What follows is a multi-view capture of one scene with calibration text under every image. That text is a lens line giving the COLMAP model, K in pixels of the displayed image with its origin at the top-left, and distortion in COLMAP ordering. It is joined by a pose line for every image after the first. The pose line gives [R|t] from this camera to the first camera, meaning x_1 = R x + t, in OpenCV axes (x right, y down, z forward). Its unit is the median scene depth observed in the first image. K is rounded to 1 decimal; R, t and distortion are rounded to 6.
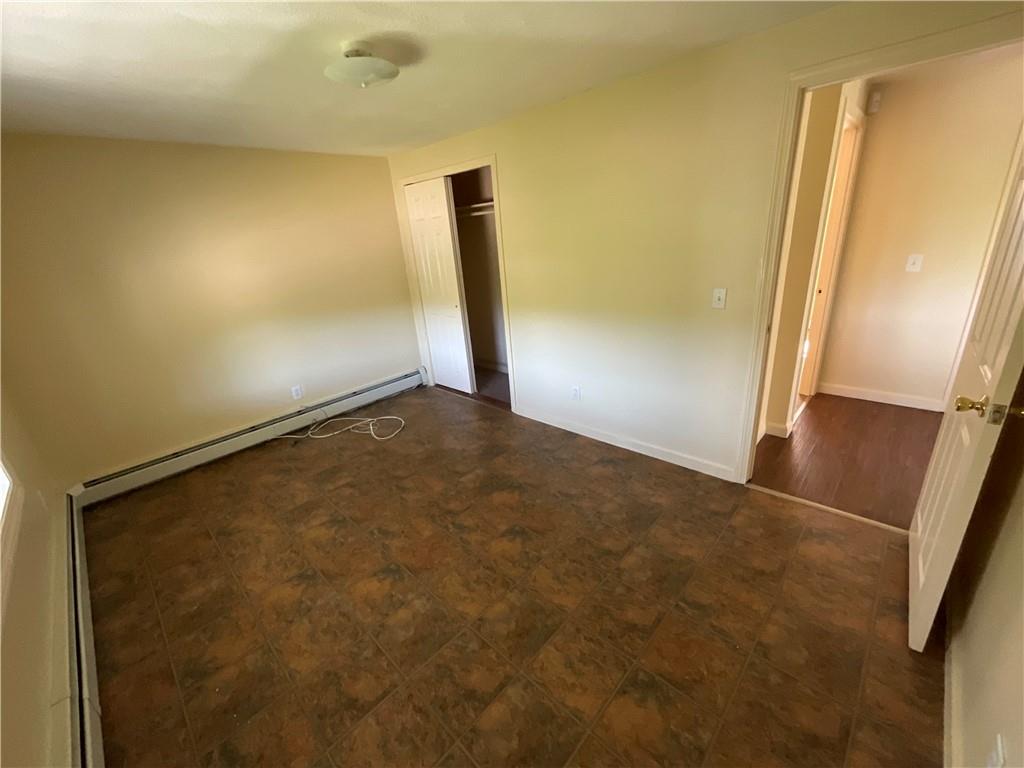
lens RADIAL K [[416.1, 0, 519.1], [0, 416.1, 381.6], [0, 0, 1]] dist [-0.004502, 0.003644]
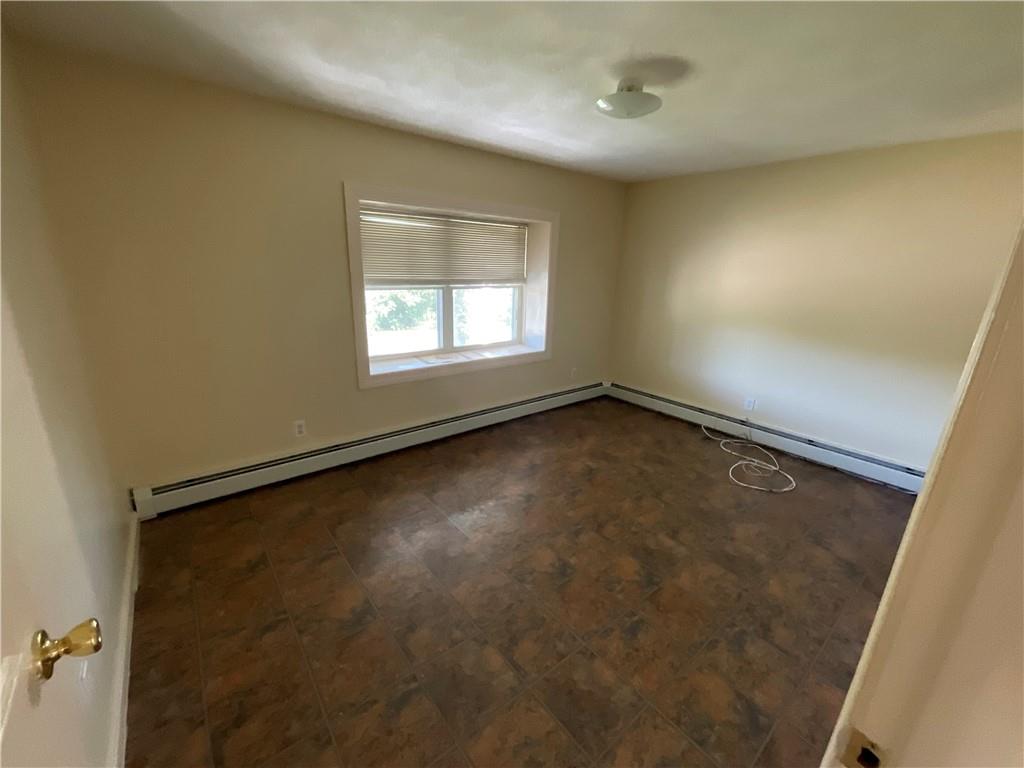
lens RADIAL K [[416.1, 0, 506.0], [0, 416.1, 388.1], [0, 0, 1]] dist [-0.004502, 0.003644]
pose [[-0.138060, 0.359915, -0.922713, 0.567023], [-0.355700, 0.851462, 0.385344, -0.230387], [0.924347, 0.381410, 0.010469, 0.566418]]
